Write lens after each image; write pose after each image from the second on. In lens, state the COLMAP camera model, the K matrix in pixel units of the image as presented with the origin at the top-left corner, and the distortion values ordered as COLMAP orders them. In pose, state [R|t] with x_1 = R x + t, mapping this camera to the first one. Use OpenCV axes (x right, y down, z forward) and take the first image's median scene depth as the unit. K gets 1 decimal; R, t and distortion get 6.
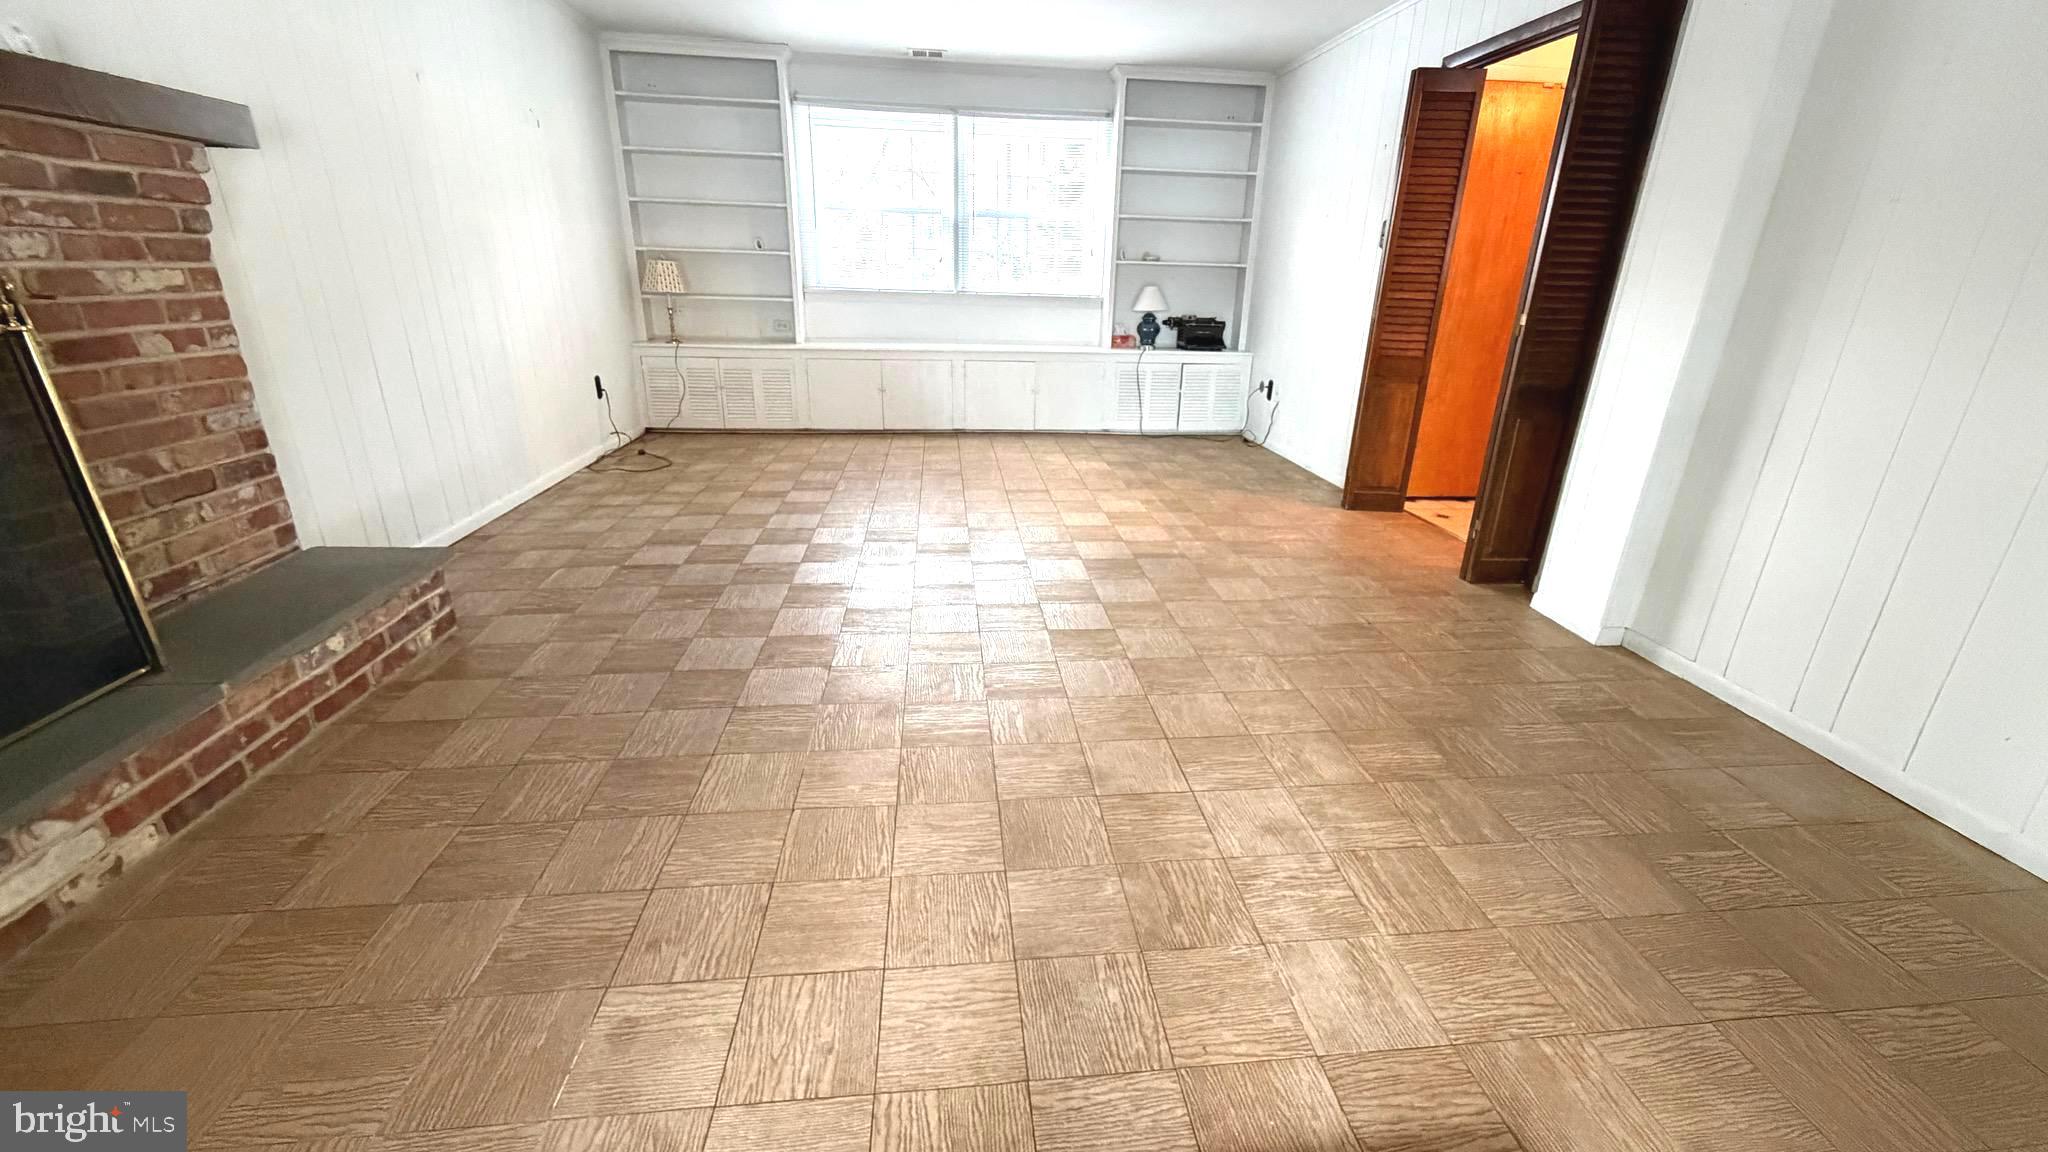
lens RADIAL K [[814.3, 0, 1030.5], [0, 814.3, 574.5], [0, 0, 1]] dist [-0.002252, 0.000407]
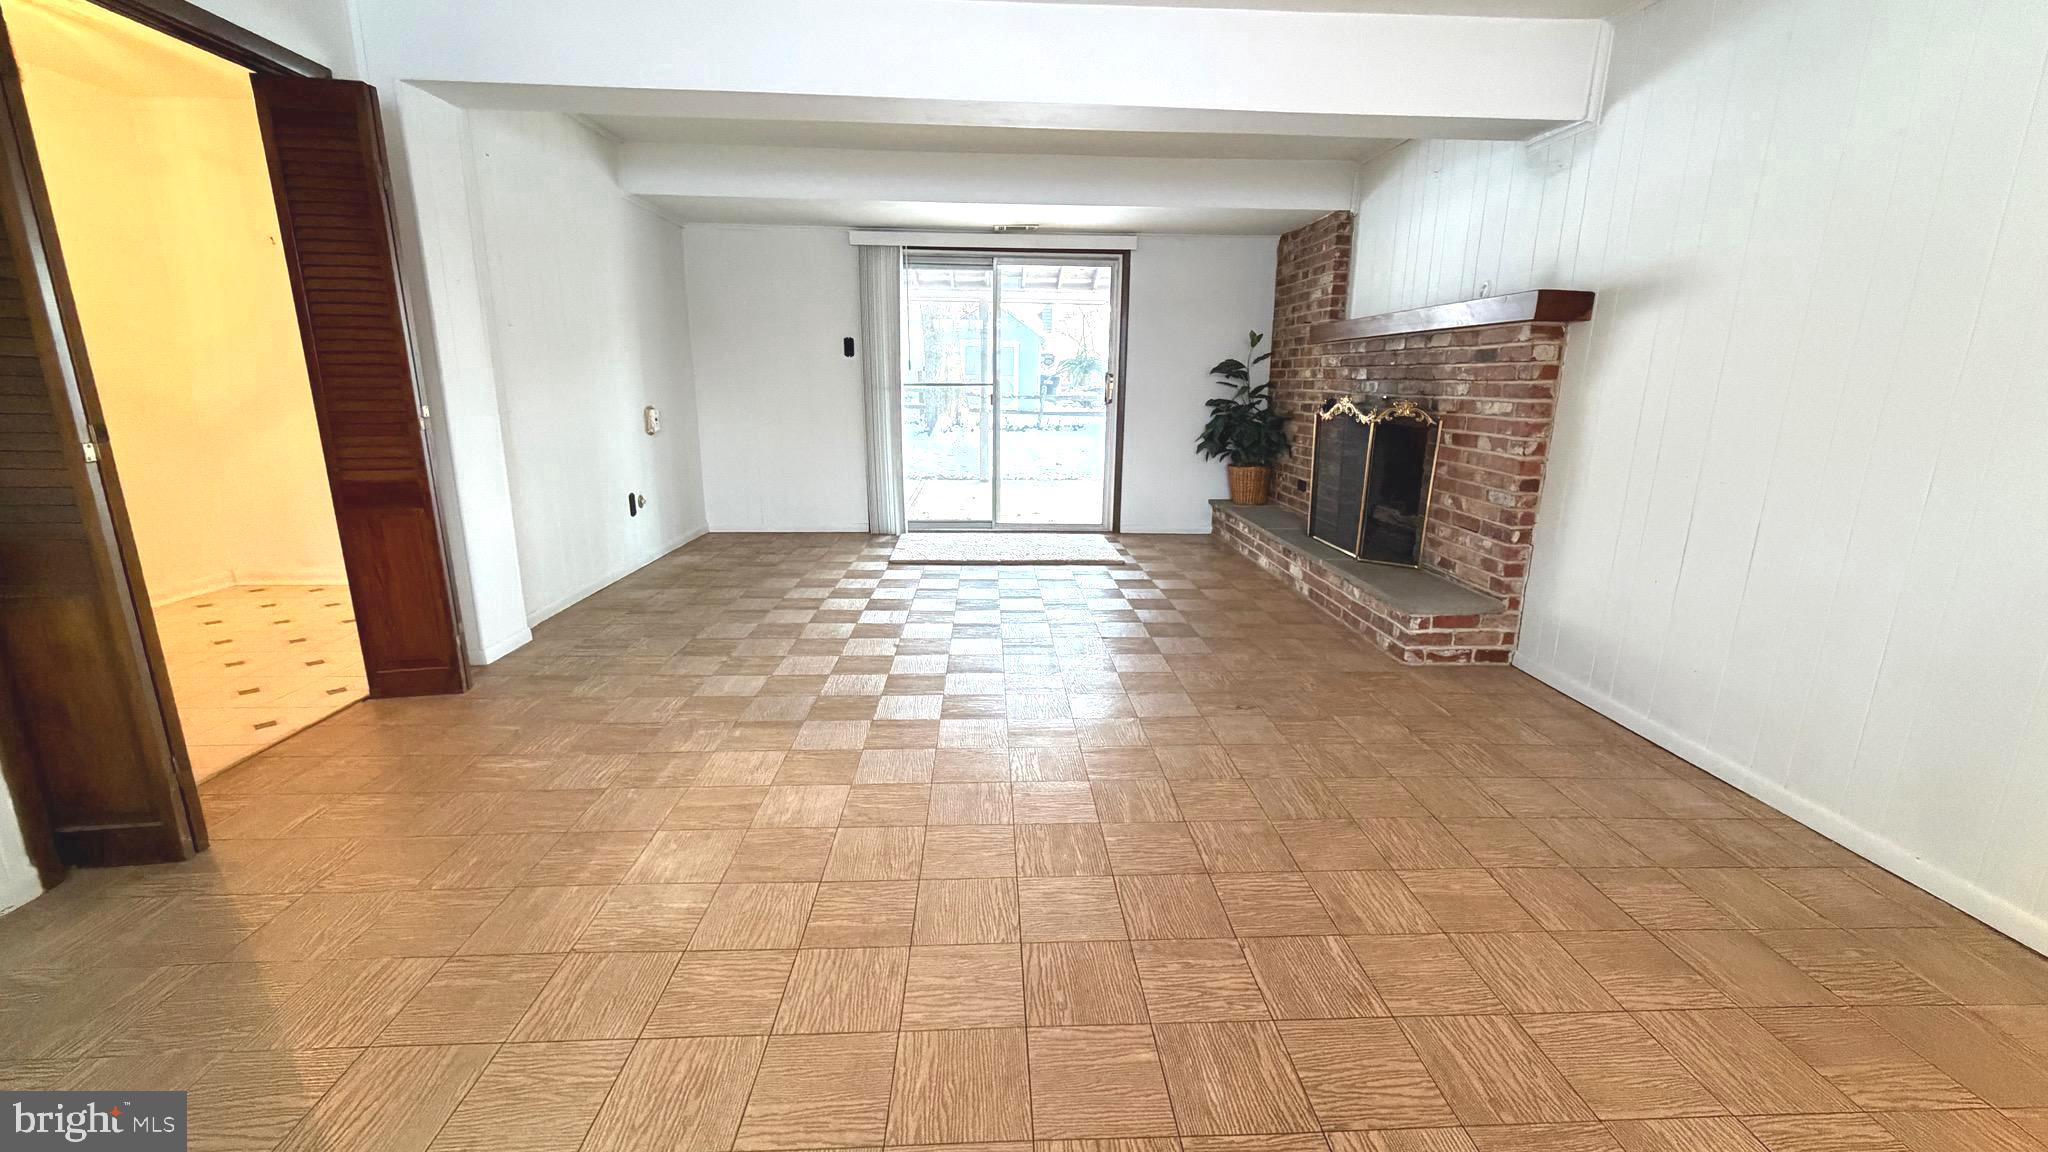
lens RADIAL K [[814.3, 0, 1036.1], [0, 814.3, 575.6], [0, 0, 1]] dist [-0.002252, 0.000407]
pose [[-0.998199, -0.049301, 0.034180, -0.195778], [-0.021446, 0.825363, 0.564195, -0.965139], [-0.056026, 0.562446, -0.824933, 2.529880]]
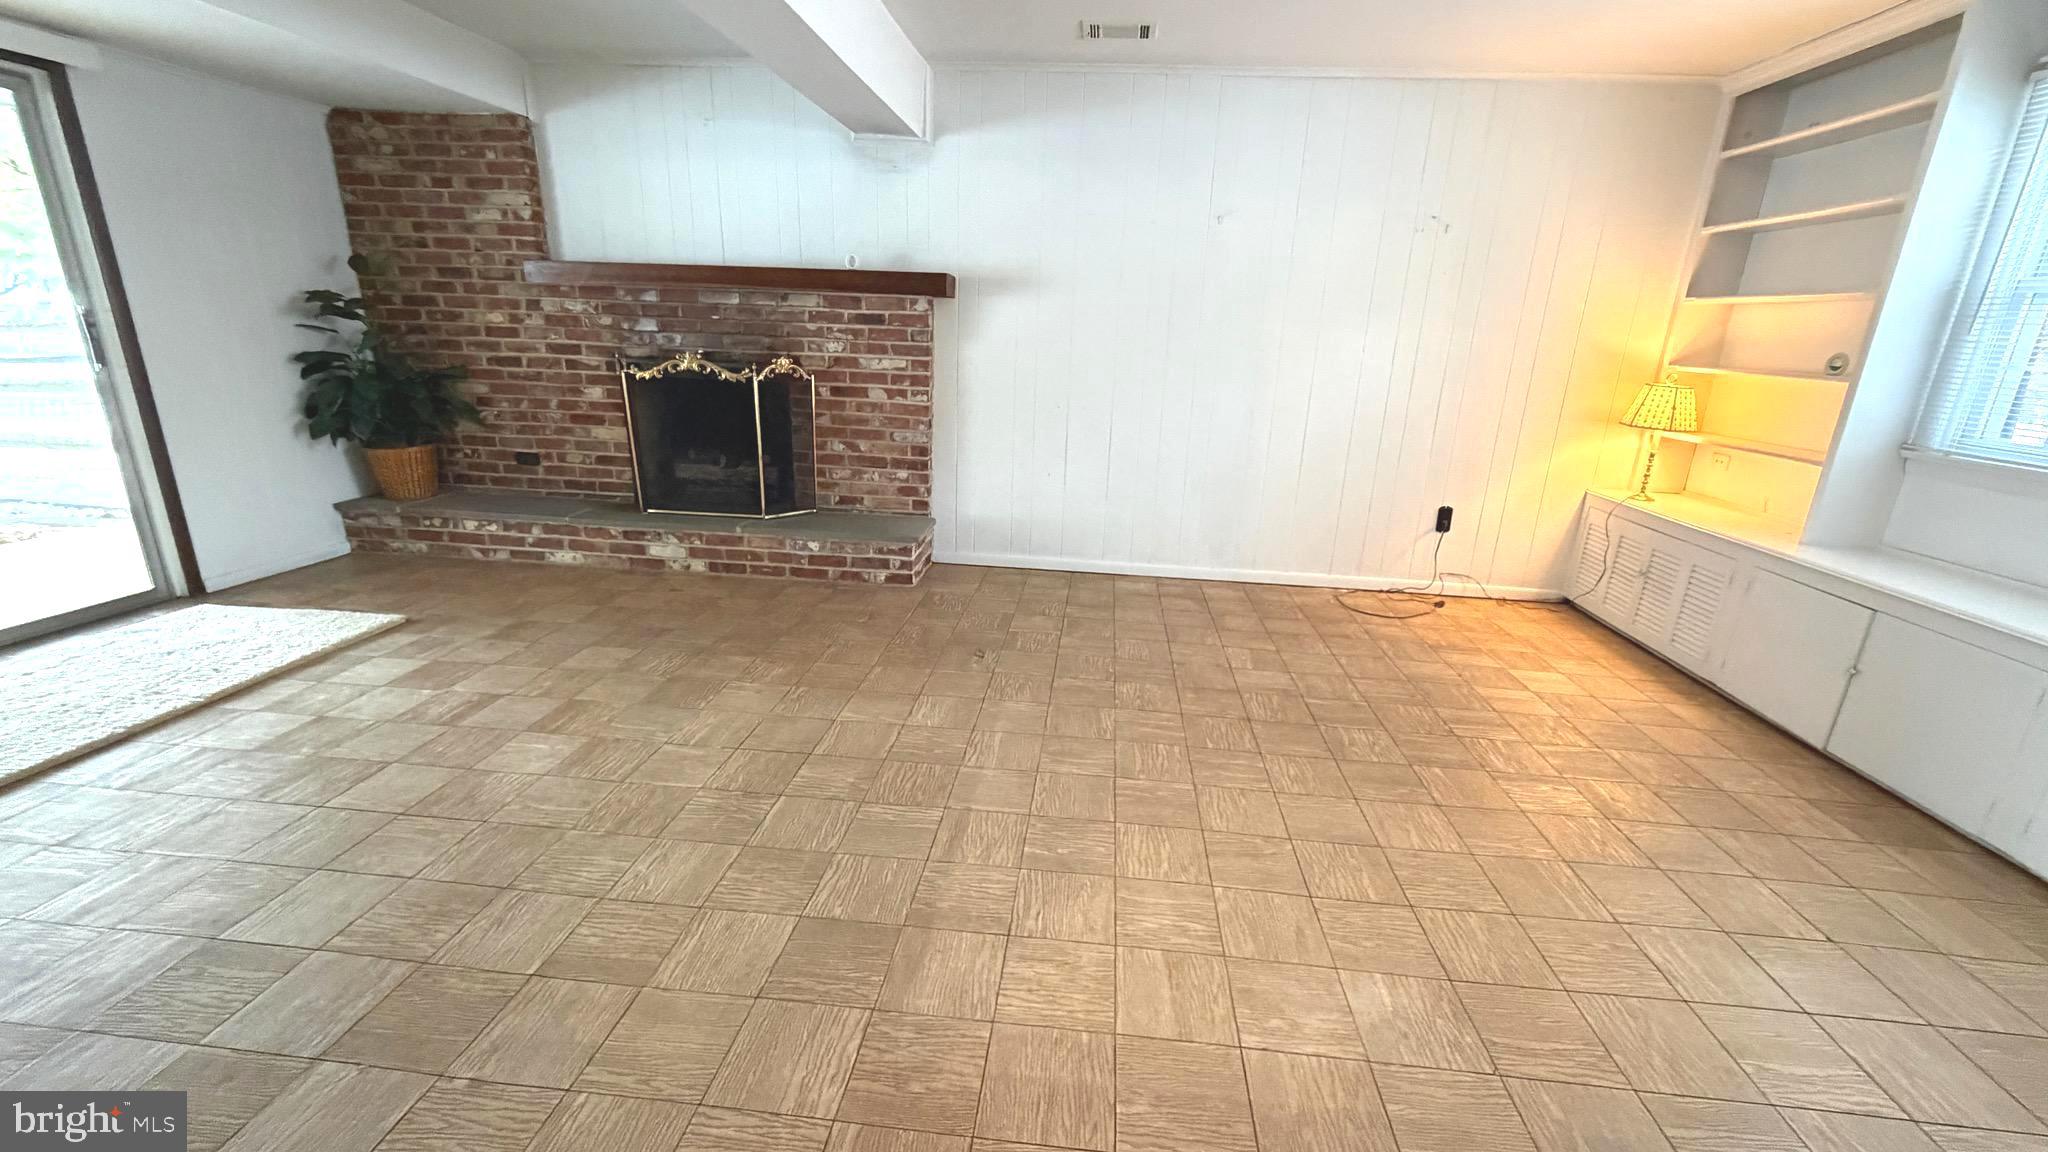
lens RADIAL K [[814.3, 0, 1032.5], [0, 814.3, 572.9], [0, 0, 1]] dist [-0.002252, 0.000407]
pose [[-0.196267, 0.250803, -0.947933, 0.876952], [-0.385868, 0.868980, 0.309806, -0.652657], [0.901435, 0.426582, -0.073775, 1.633047]]
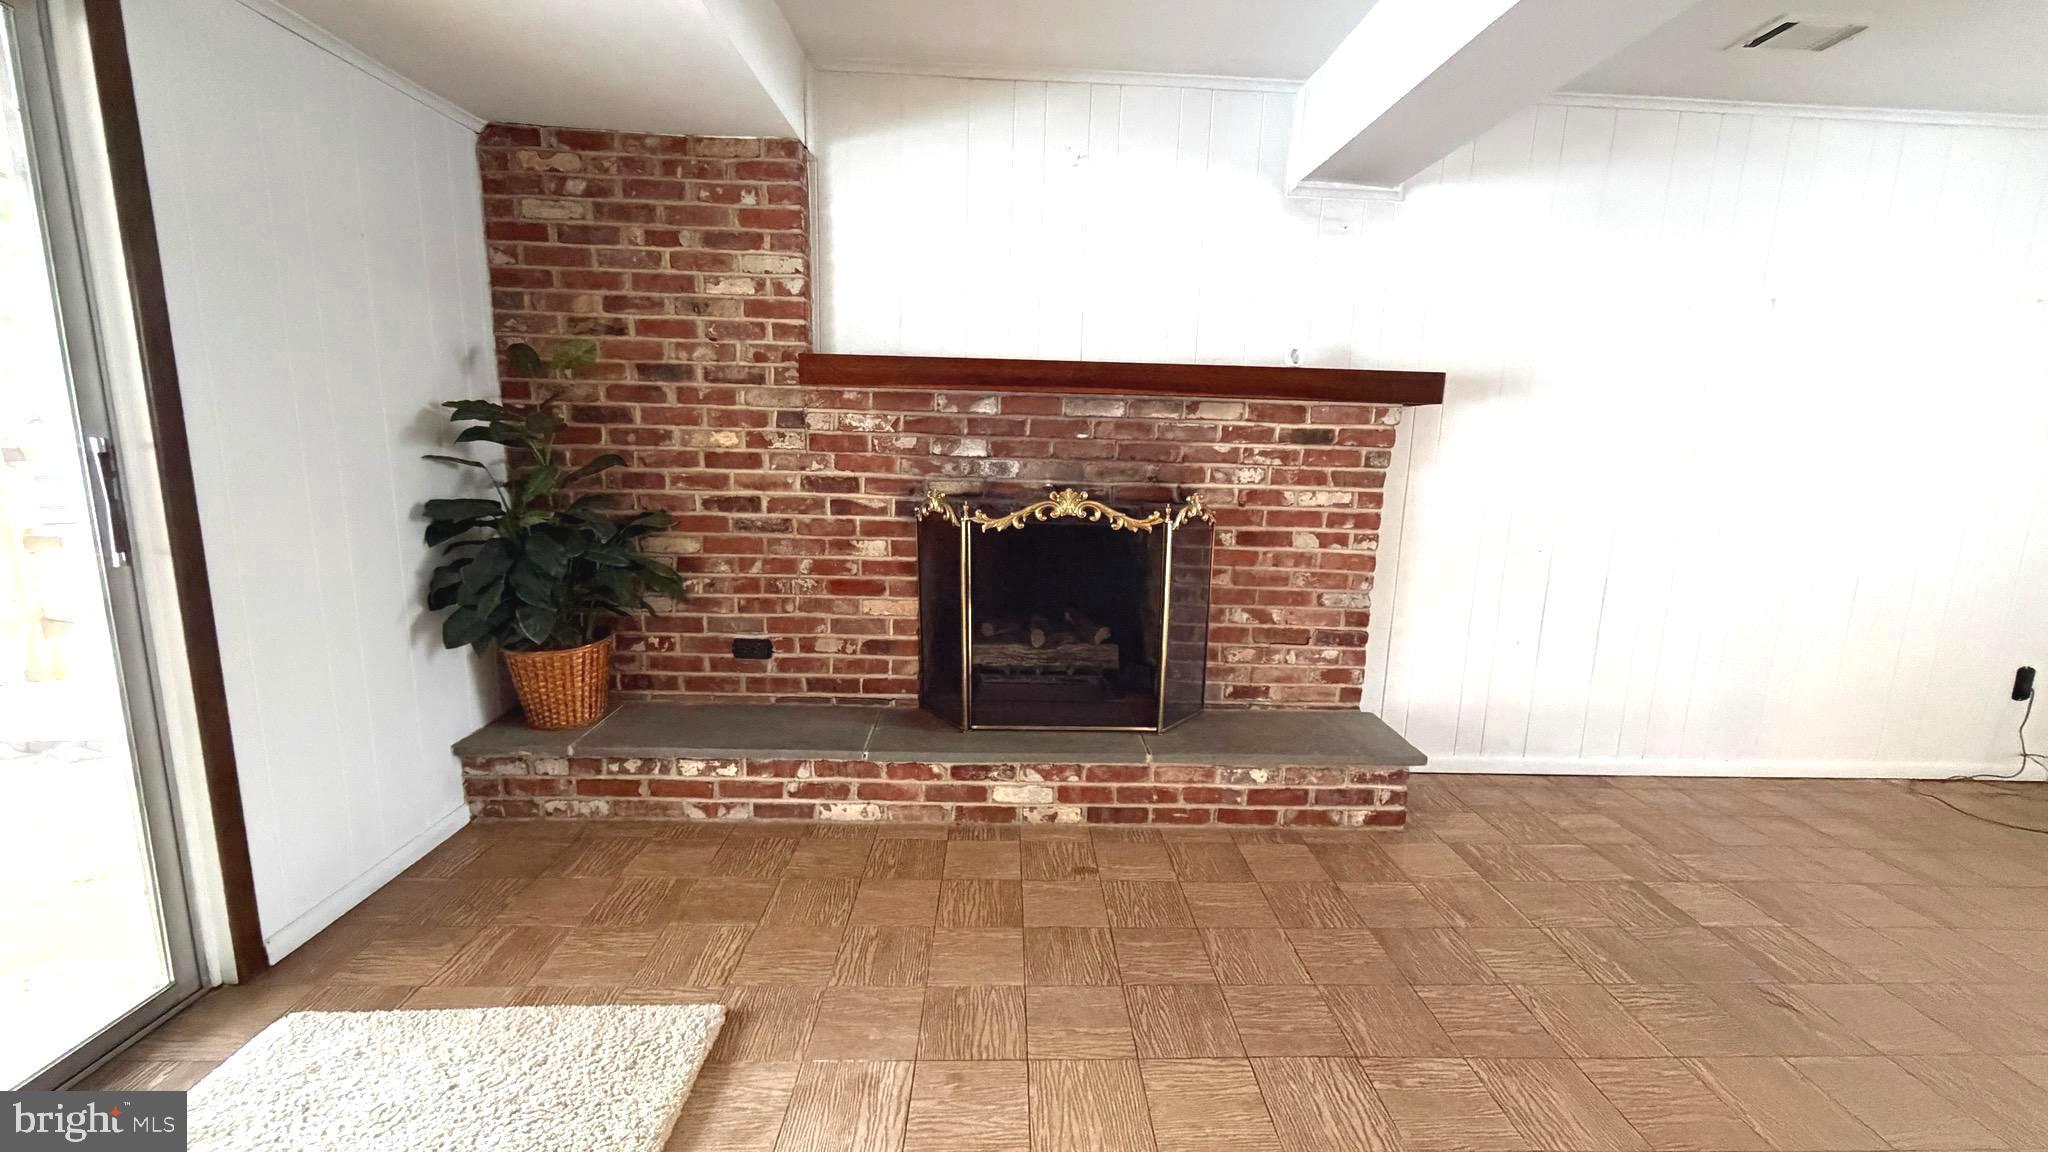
lens RADIAL K [[814.3, 0, 1032.1], [0, 814.3, 573.0], [0, 0, 1]] dist [-0.002252, 0.000407]
pose [[-0.073103, 0.146545, -0.986499, 0.360795], [-0.380253, 0.910332, 0.163409, -0.271246], [0.921989, 0.387065, -0.010824, 0.571206]]
